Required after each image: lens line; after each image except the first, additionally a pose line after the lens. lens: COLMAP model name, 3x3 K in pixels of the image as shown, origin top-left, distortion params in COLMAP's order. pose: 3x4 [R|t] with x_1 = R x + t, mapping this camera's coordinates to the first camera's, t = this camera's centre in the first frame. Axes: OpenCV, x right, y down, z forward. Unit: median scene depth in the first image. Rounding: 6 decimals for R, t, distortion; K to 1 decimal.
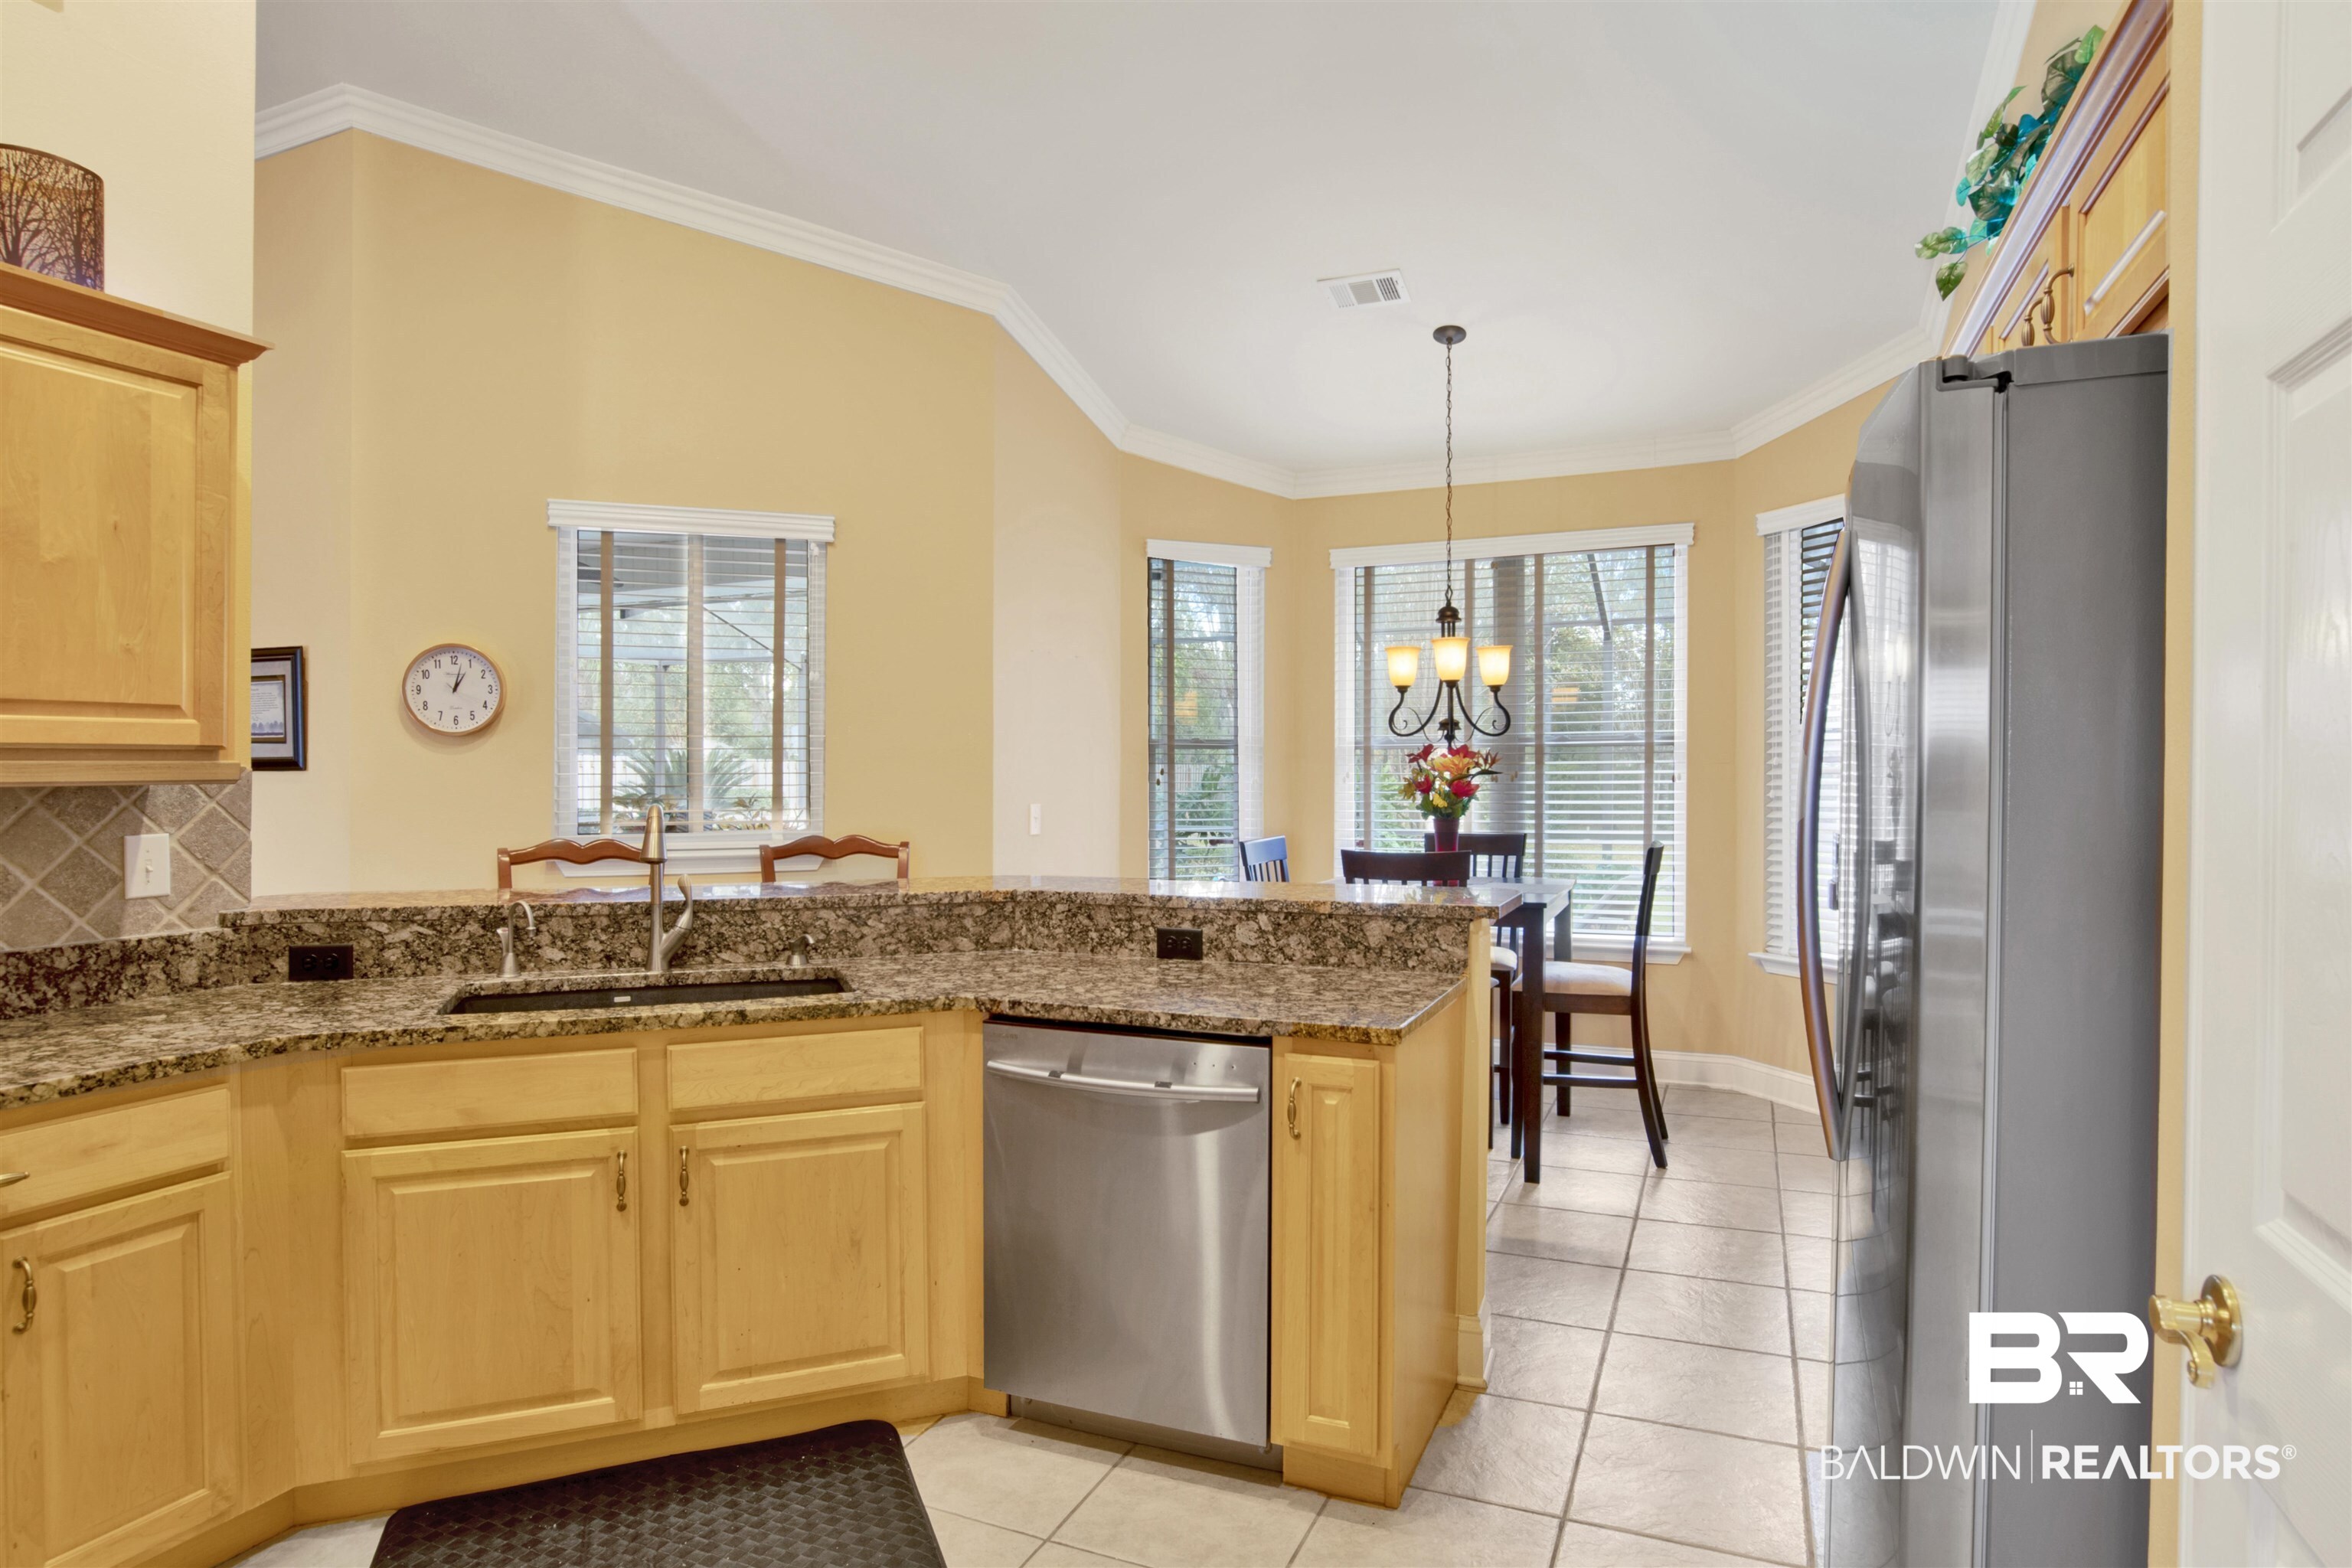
lens RADIAL K [[1235.3, 0, 1181.3], [0, 1235.3, 772.1], [0, 0, 1]] dist [-0.104719, 0.043857]
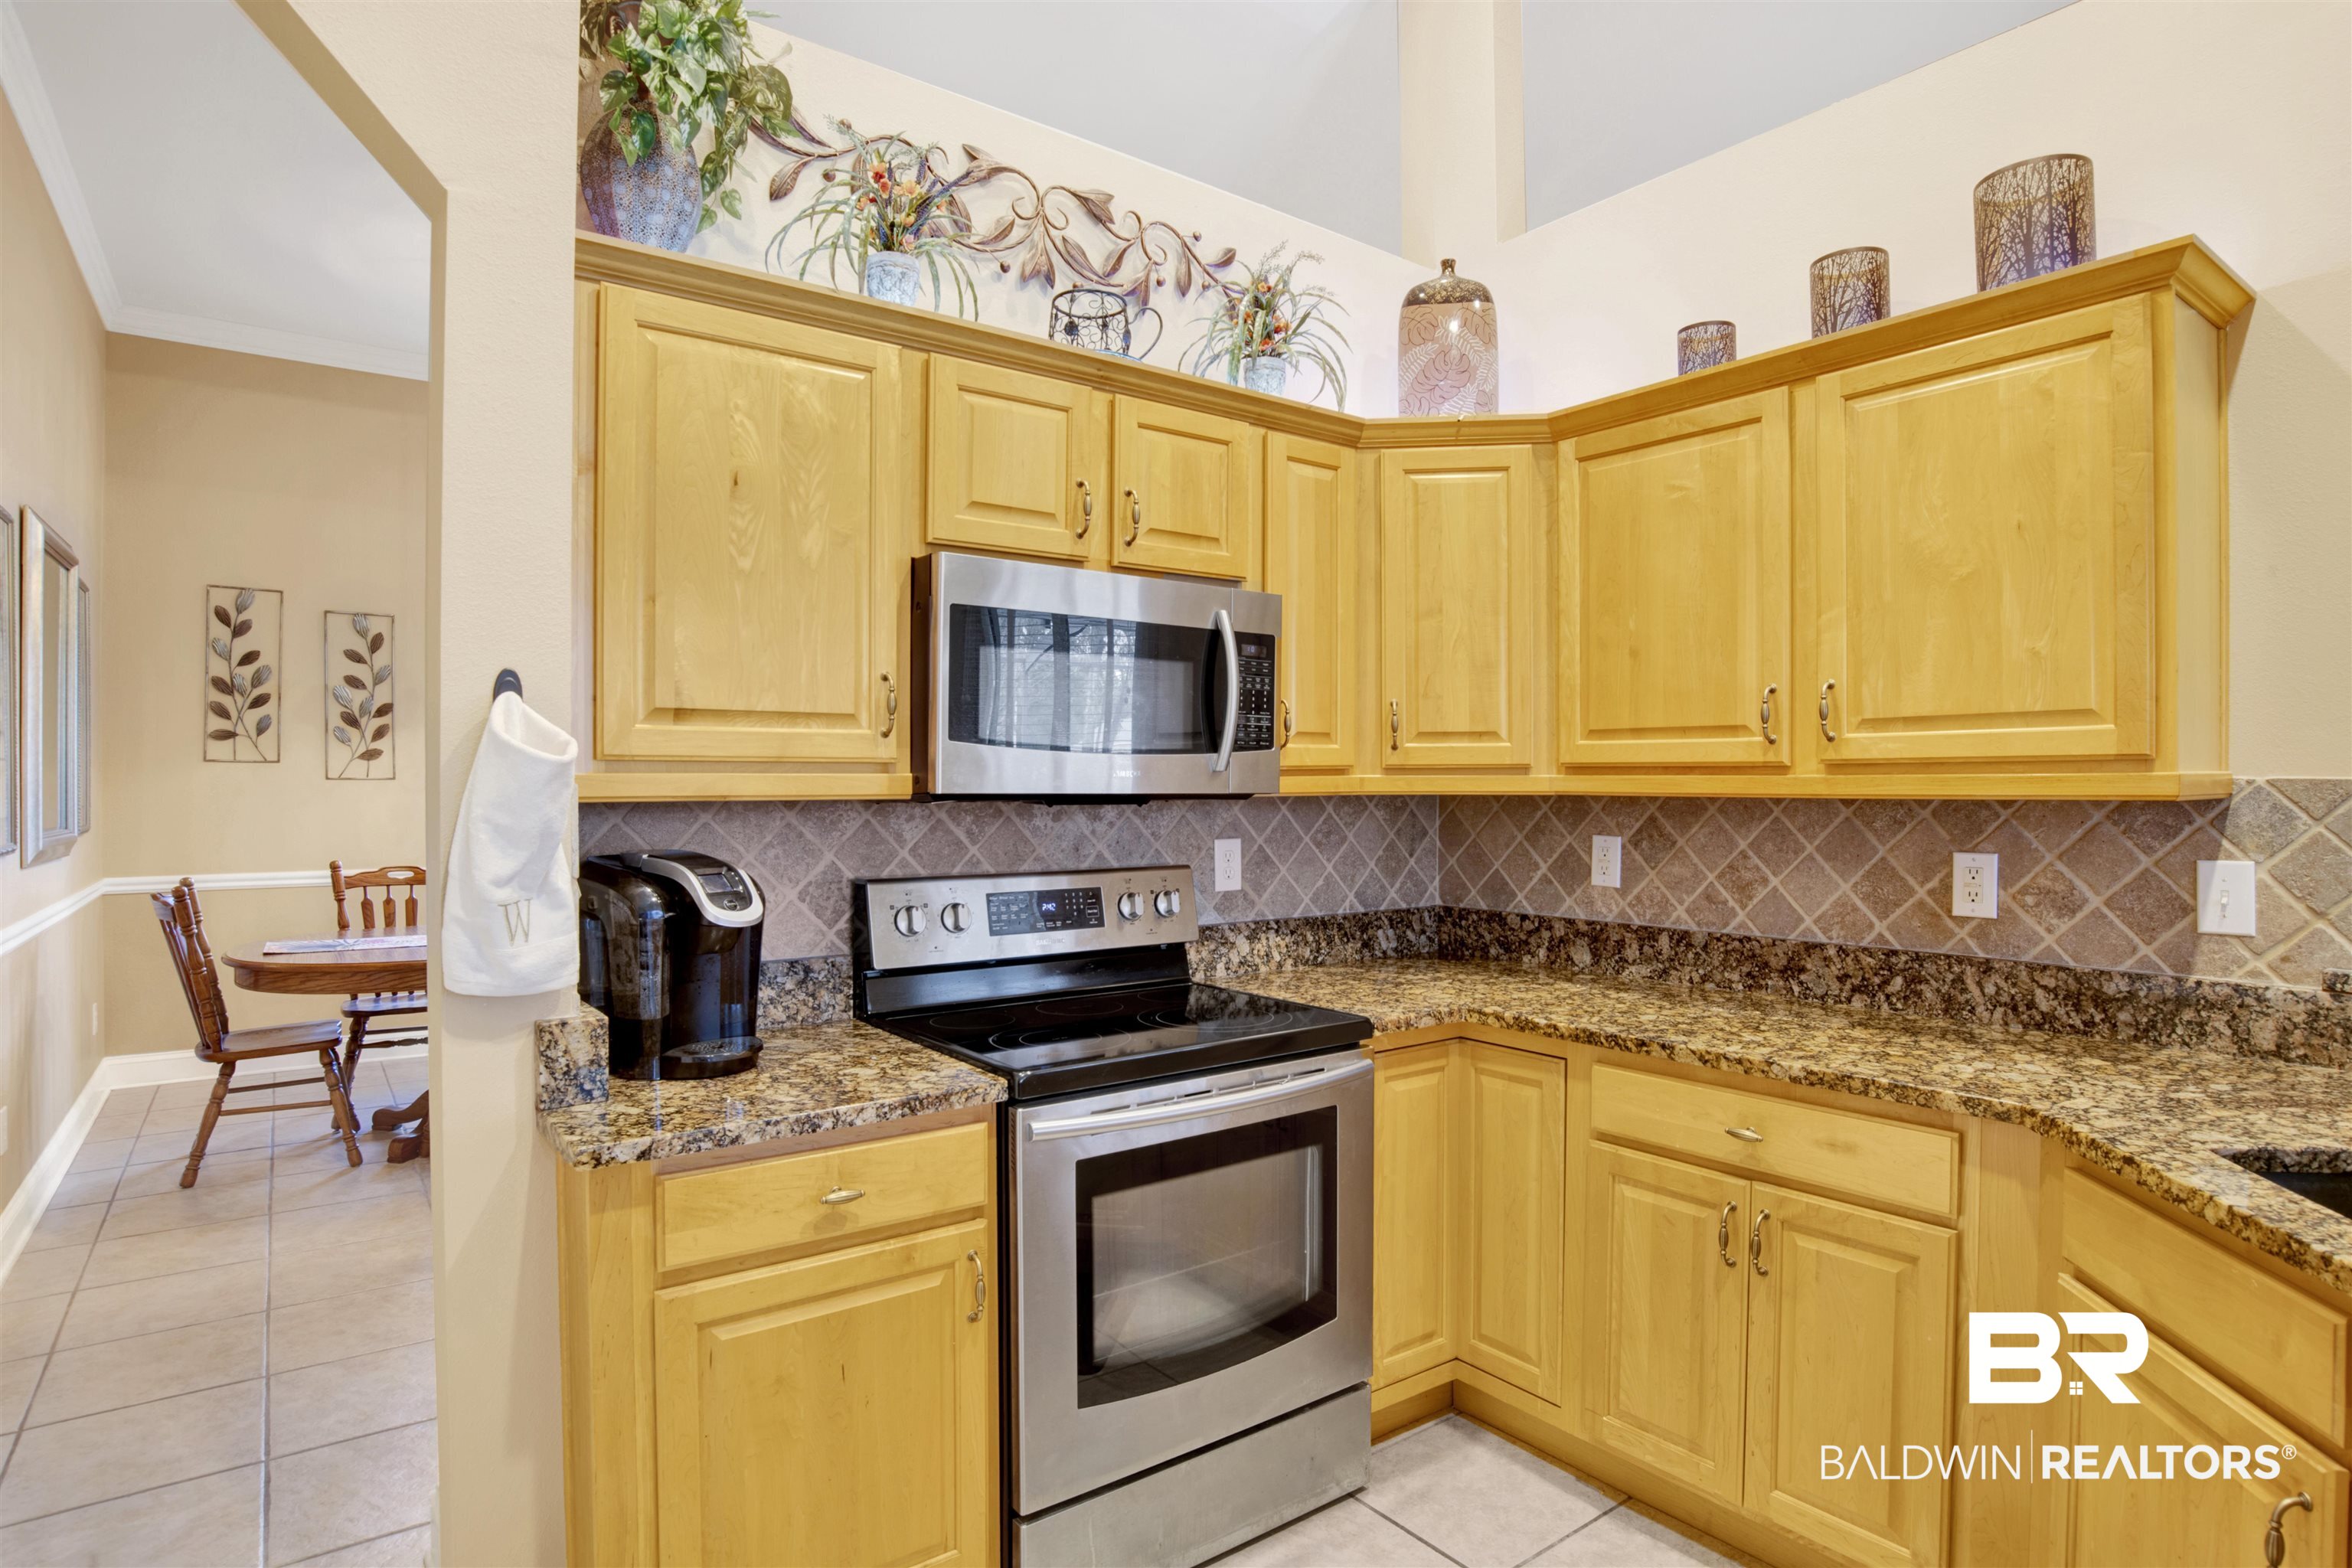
lens RADIAL K [[1235.3, 0, 1181.3], [0, 1235.3, 772.1], [0, 0, 1]] dist [-0.104719, 0.043857]
pose [[-0.497327, -0.005900, -0.867543, 0.228316], [-0.001095, 0.999980, -0.006172, -0.004601], [0.867562, -0.002120, -0.497324, 0.781128]]
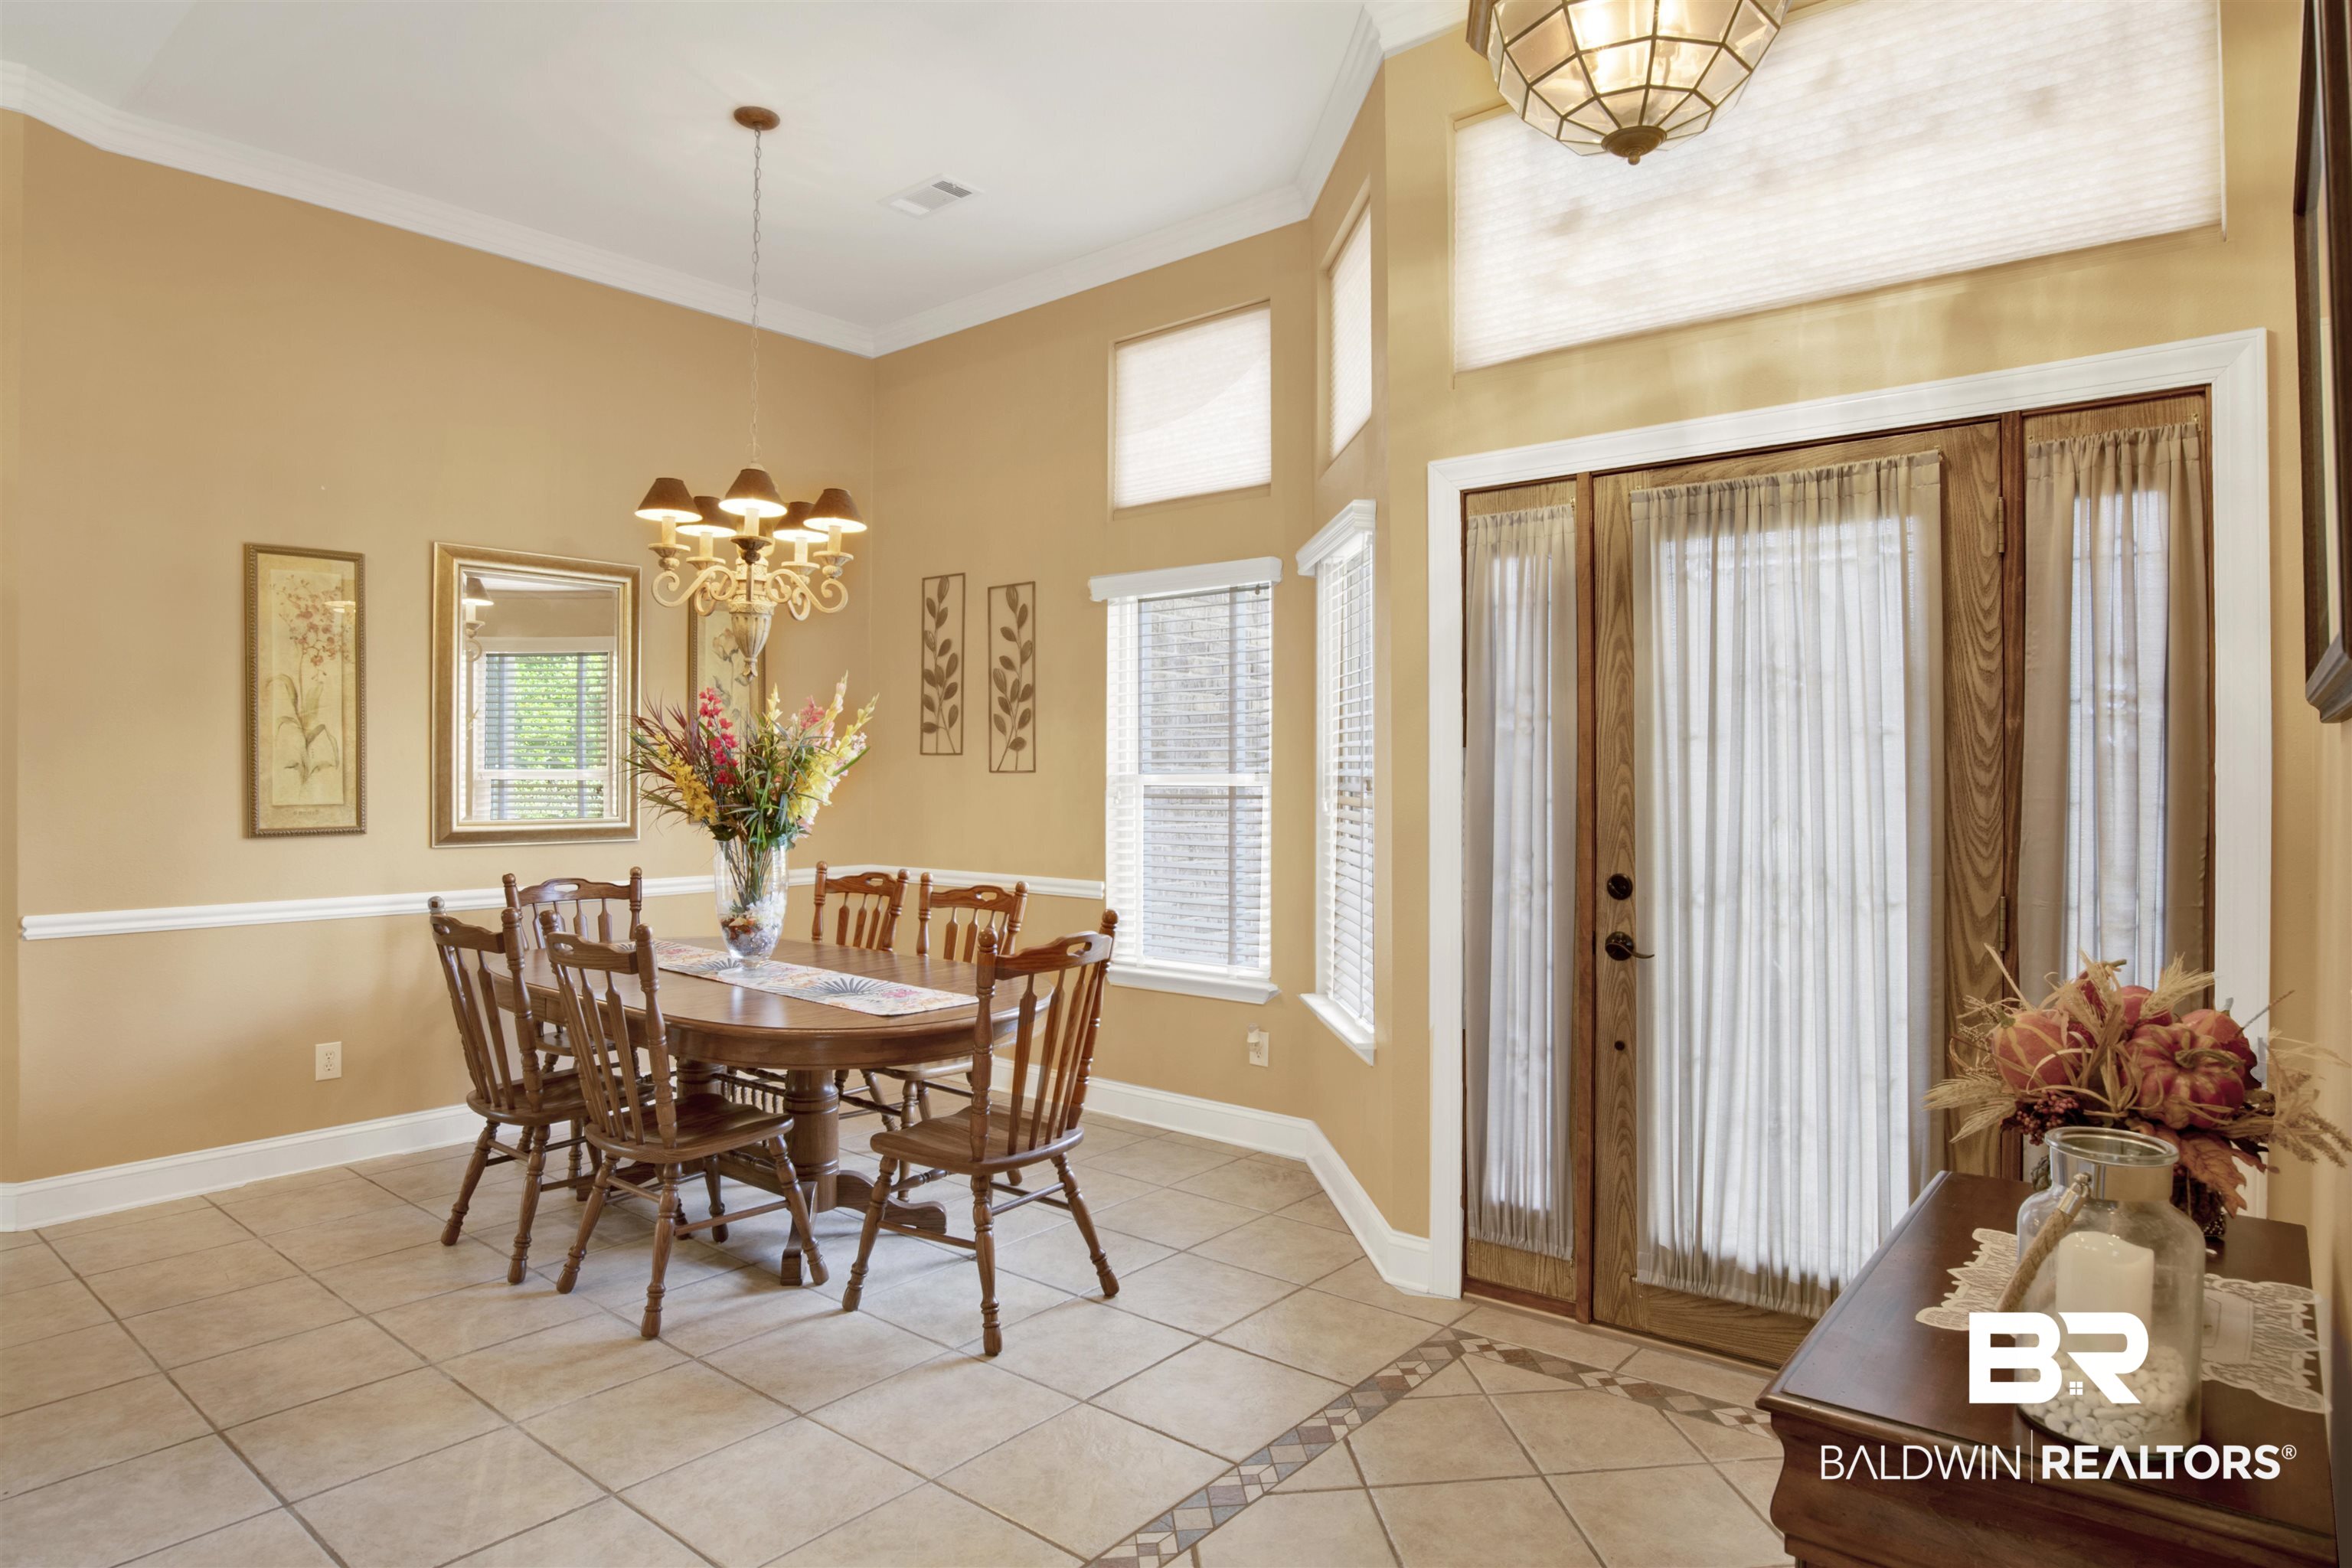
lens RADIAL K [[1317.6, 0, 1198.9], [0, 1317.6, 773.2], [0, 0, 1]] dist [-0.063355, 0.013385]
pose [[-0.966264, 0.002497, 0.257541, -2.128956], [0.002446, 0.999997, -0.000518, 0.001925], [-0.257541, 0.000130, -0.966267, 0.316829]]
